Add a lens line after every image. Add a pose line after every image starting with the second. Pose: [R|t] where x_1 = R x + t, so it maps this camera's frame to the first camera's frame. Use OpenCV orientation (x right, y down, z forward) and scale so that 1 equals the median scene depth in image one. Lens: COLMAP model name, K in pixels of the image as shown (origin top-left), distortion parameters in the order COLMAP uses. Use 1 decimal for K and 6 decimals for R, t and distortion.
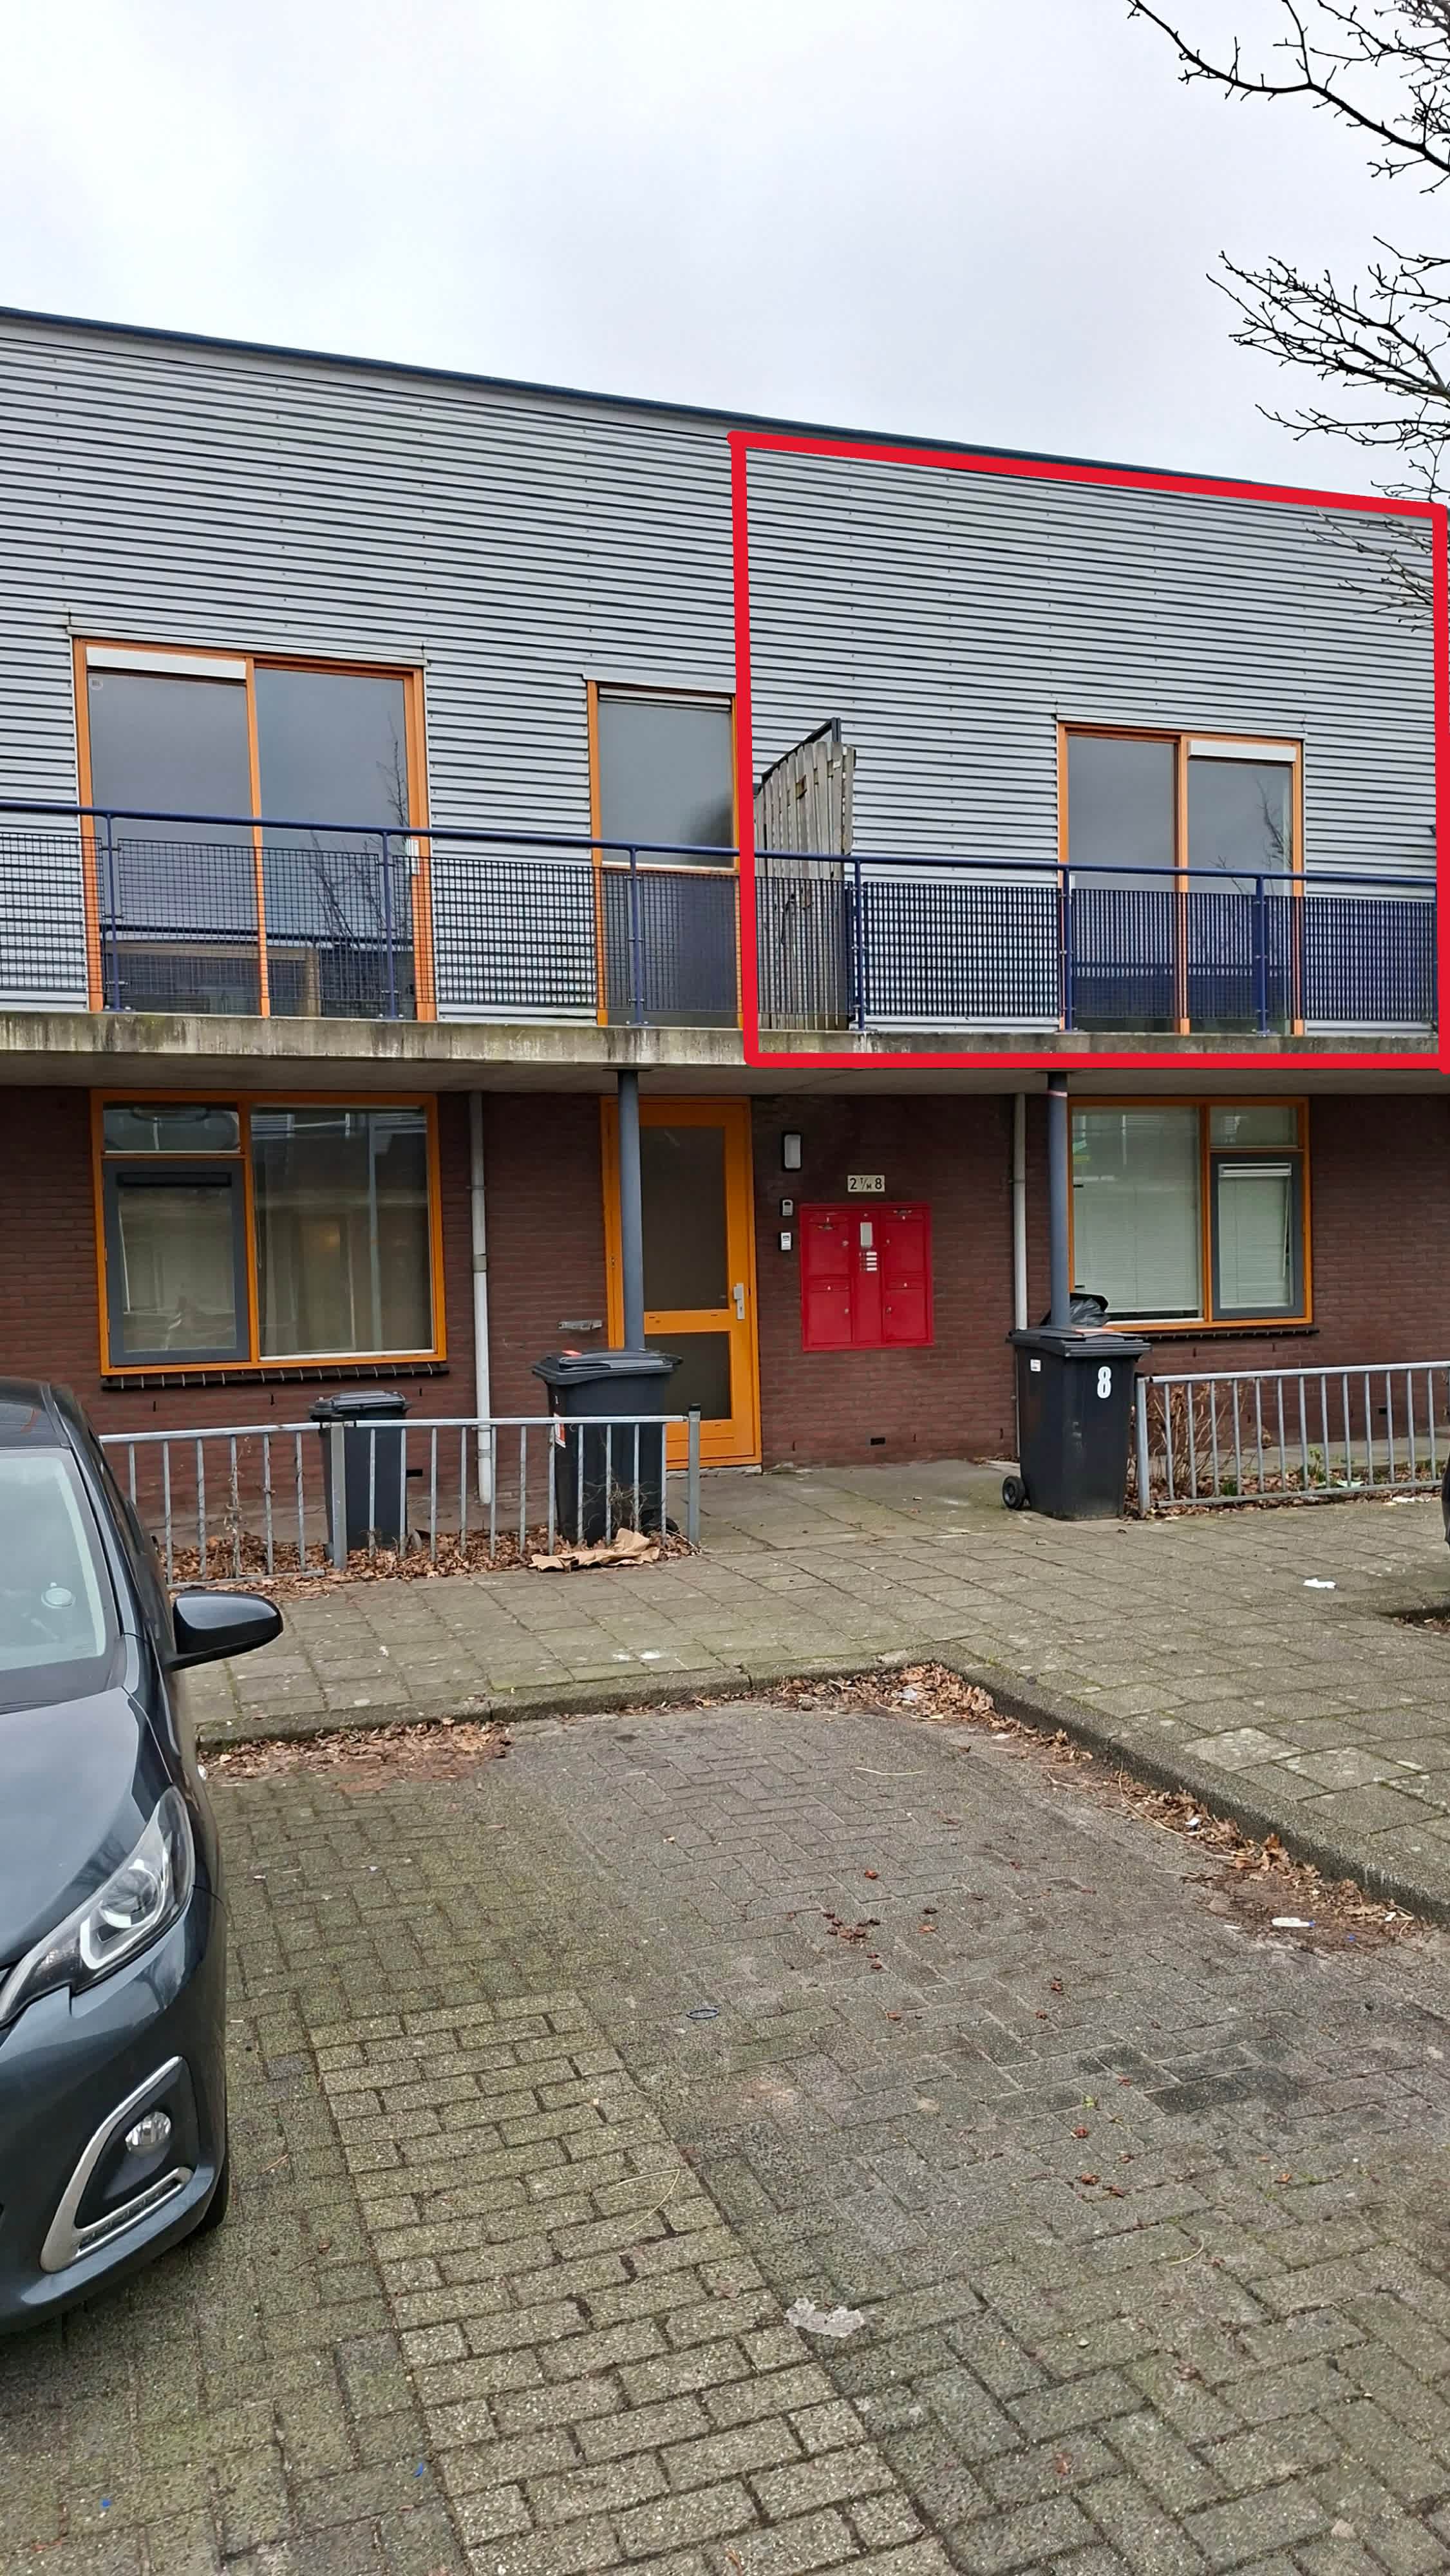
lens RADIAL K [[1782.3, 0, 725.0], [0, 1782.3, 1288.0], [0, 0, 1]] dist [0.118648, -0.194181]
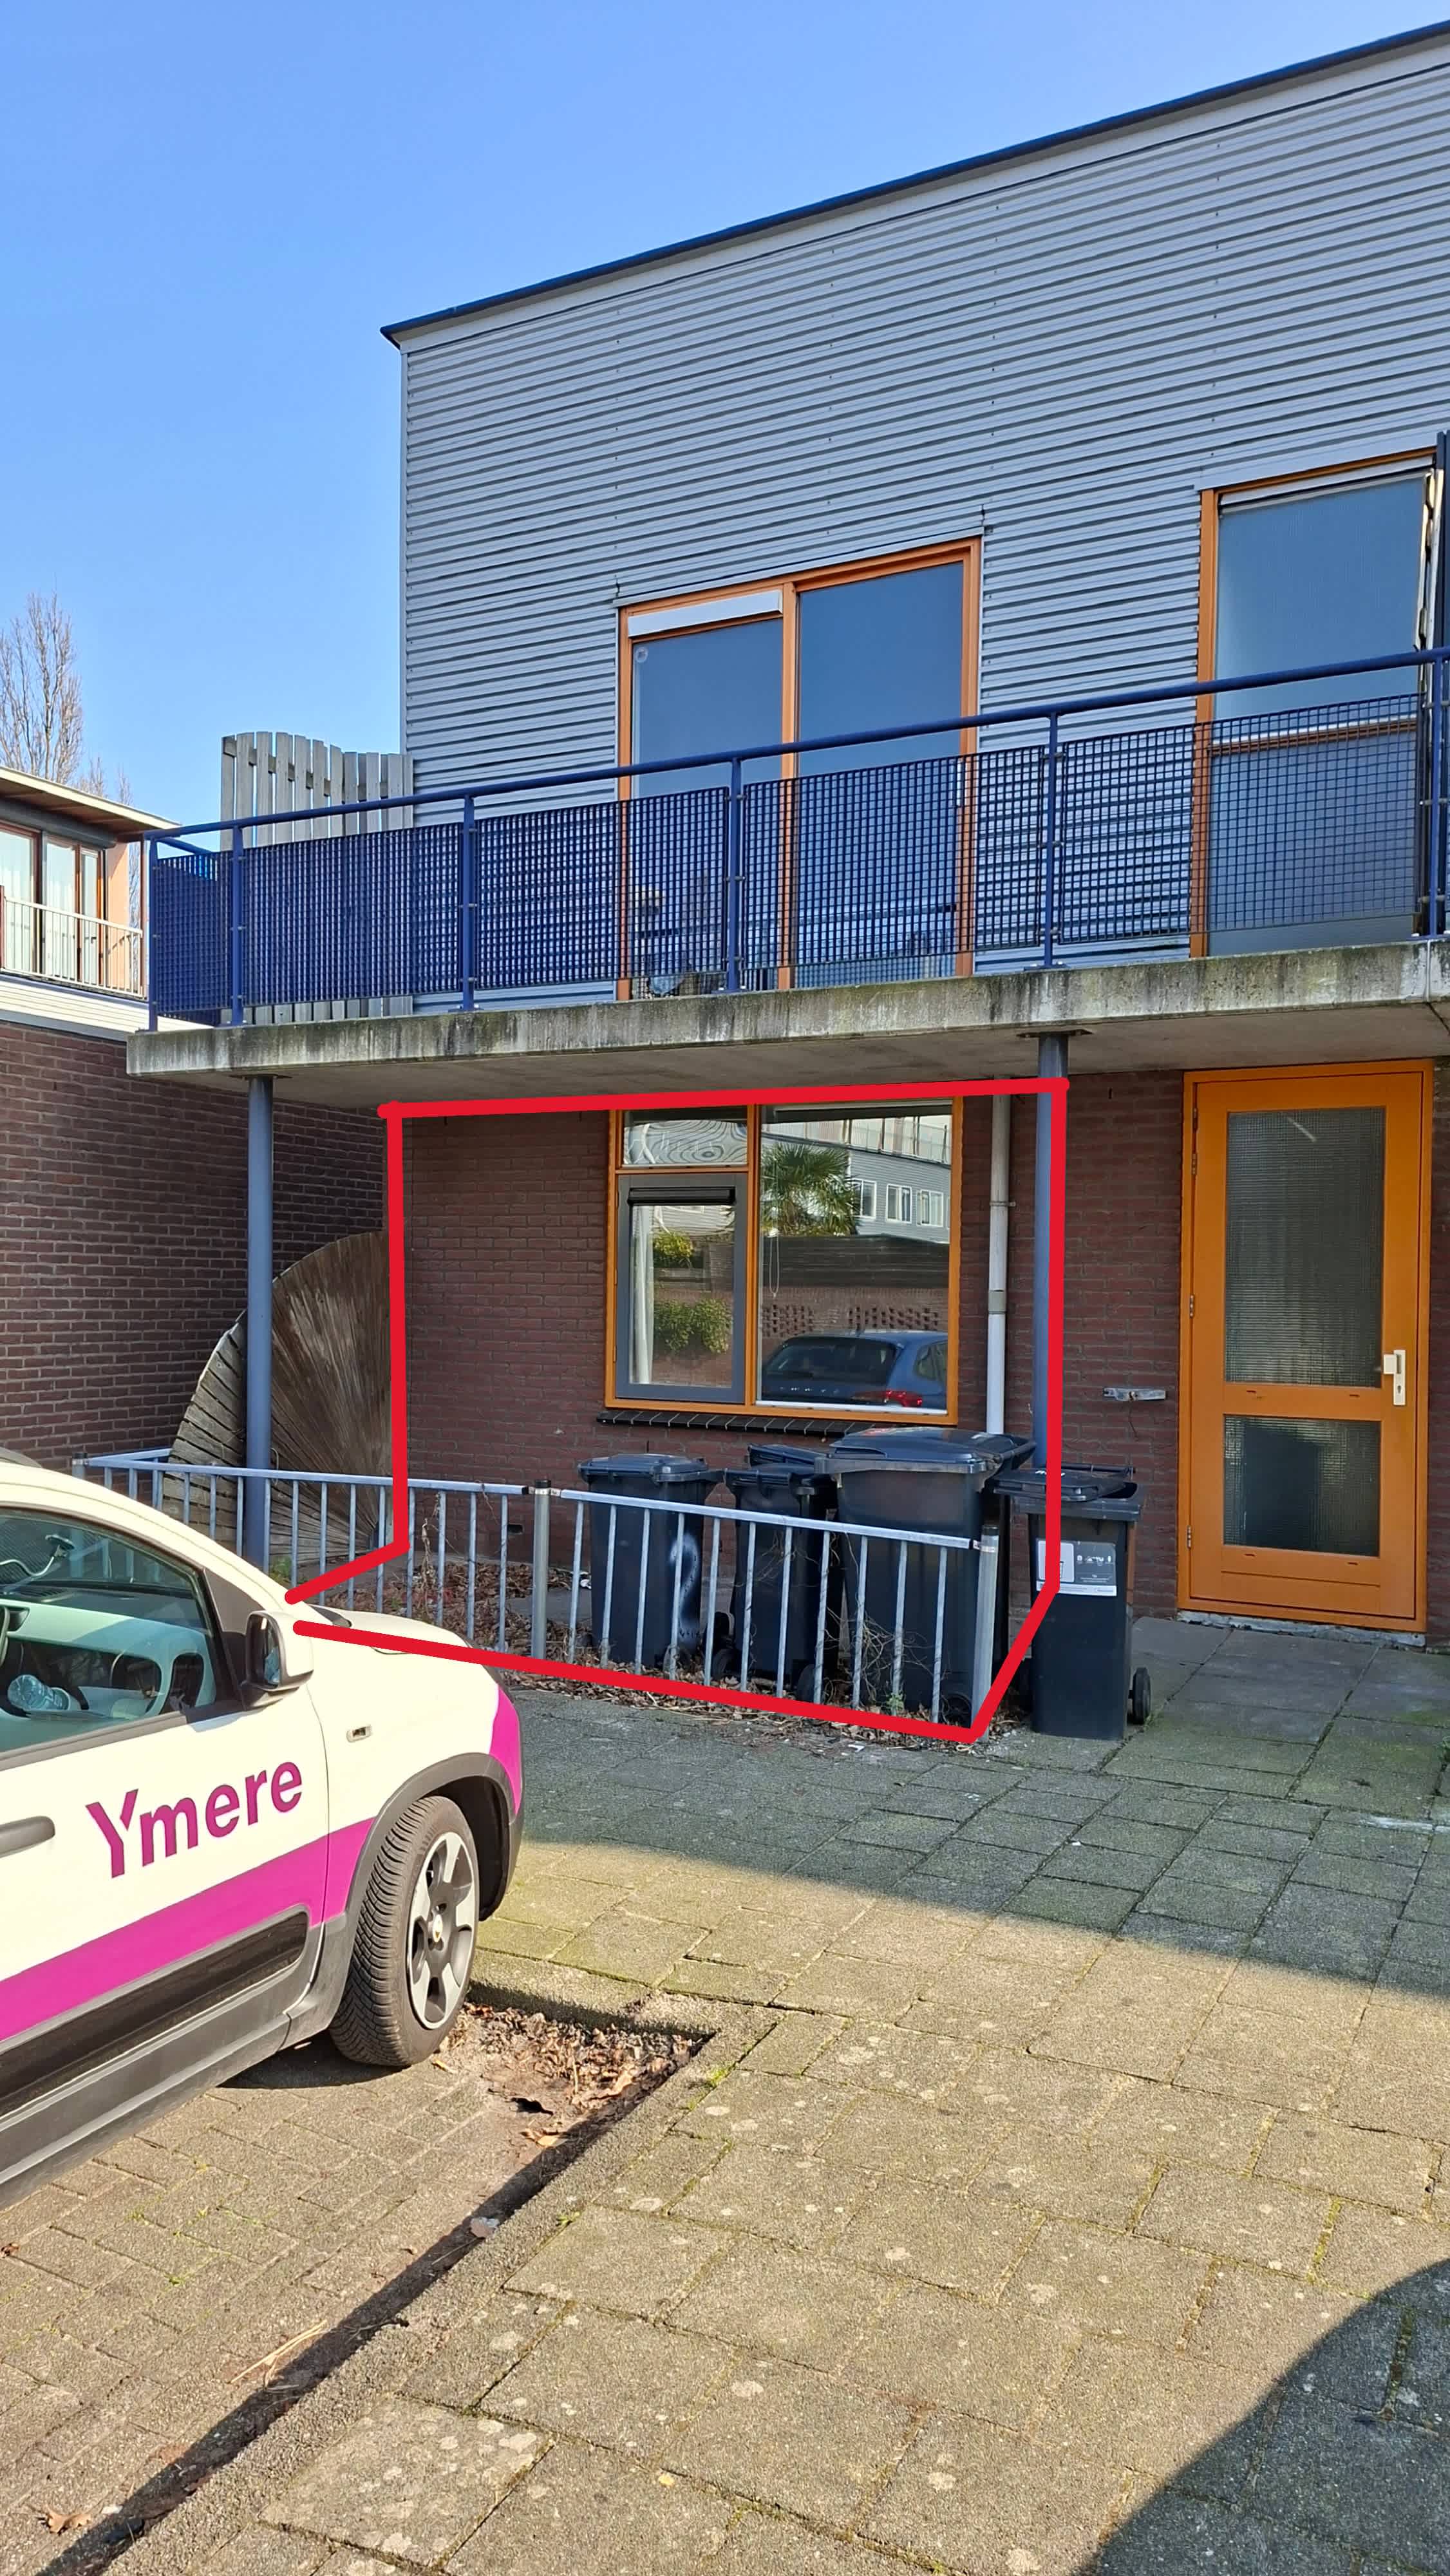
lens RADIAL K [[1782.3, 0, 725.0], [0, 1782.3, 1288.0], [0, 0, 1]] dist [0.118648, -0.194181]
pose [[0.674561, 0.035018, -0.737388, 0.389737], [-0.041516, 0.999093, 0.009467, -0.025058], [0.737051, 0.024227, 0.675403, 0.447633]]
